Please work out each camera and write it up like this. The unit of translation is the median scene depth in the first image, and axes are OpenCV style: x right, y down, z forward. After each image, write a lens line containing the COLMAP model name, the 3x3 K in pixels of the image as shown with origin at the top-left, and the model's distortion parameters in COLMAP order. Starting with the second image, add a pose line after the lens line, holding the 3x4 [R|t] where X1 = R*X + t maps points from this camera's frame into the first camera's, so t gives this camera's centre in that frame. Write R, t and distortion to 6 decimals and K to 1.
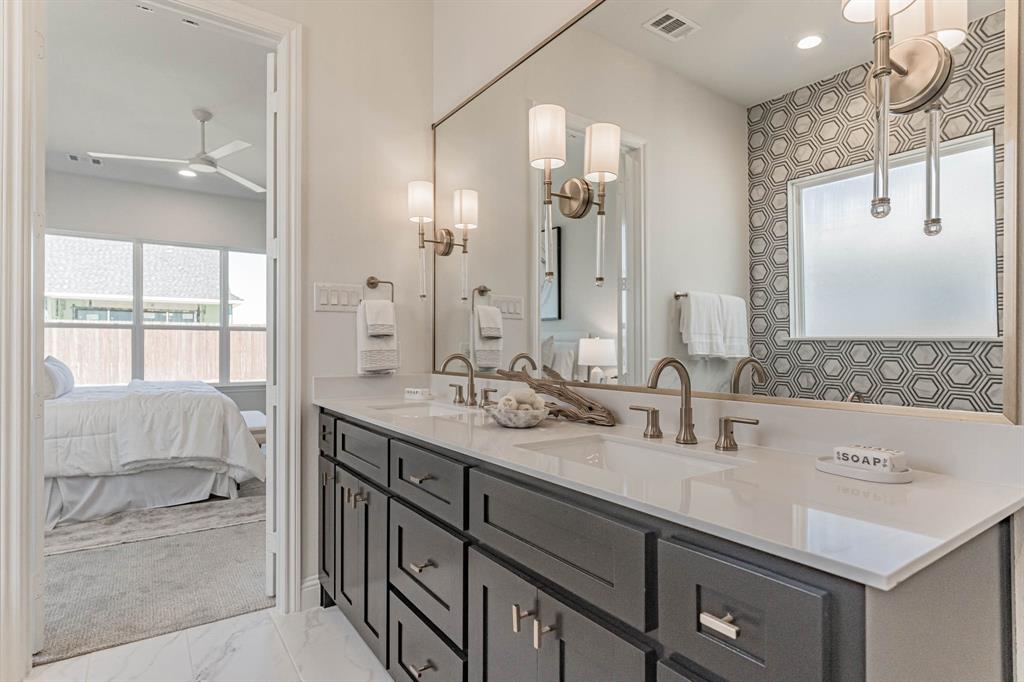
lens RADIAL K [[534.1, 0, 512.4], [0, 534.1, 343.1], [0, 0, 1]] dist [-0.003128, 0.001742]
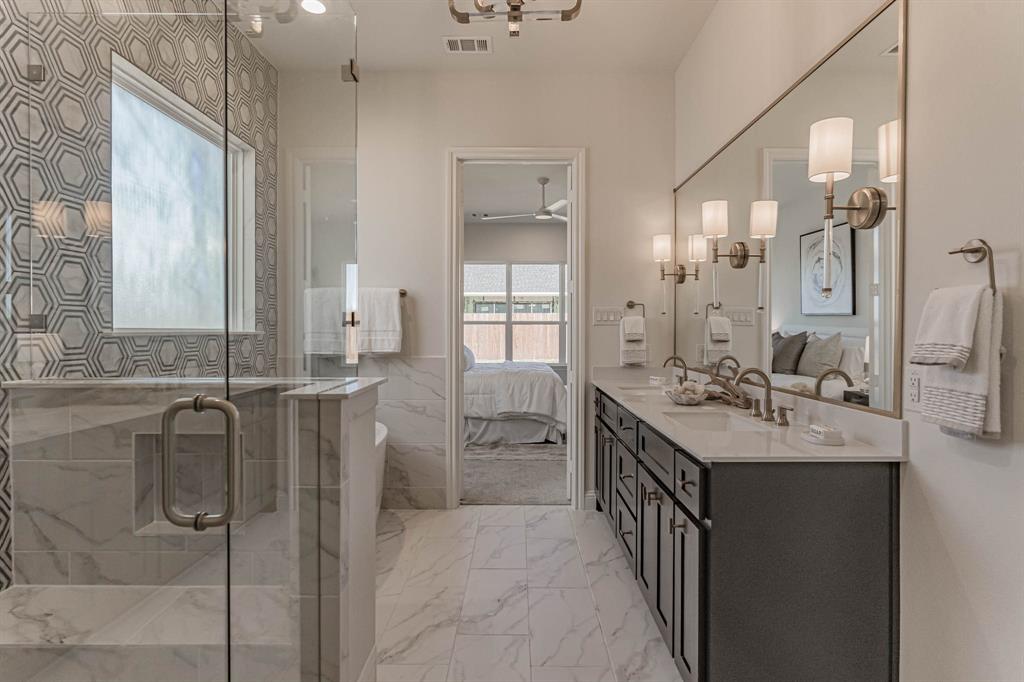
lens RADIAL K [[534.1, 0, 512.1], [0, 534.1, 334.7], [0, 0, 1]] dist [-0.003128, 0.001742]
pose [[0.815892, 0.009433, -0.578128, 0.269717], [0.000368, 0.999858, 0.016833, -0.044315], [0.578205, -0.013947, 0.815772, -0.334176]]
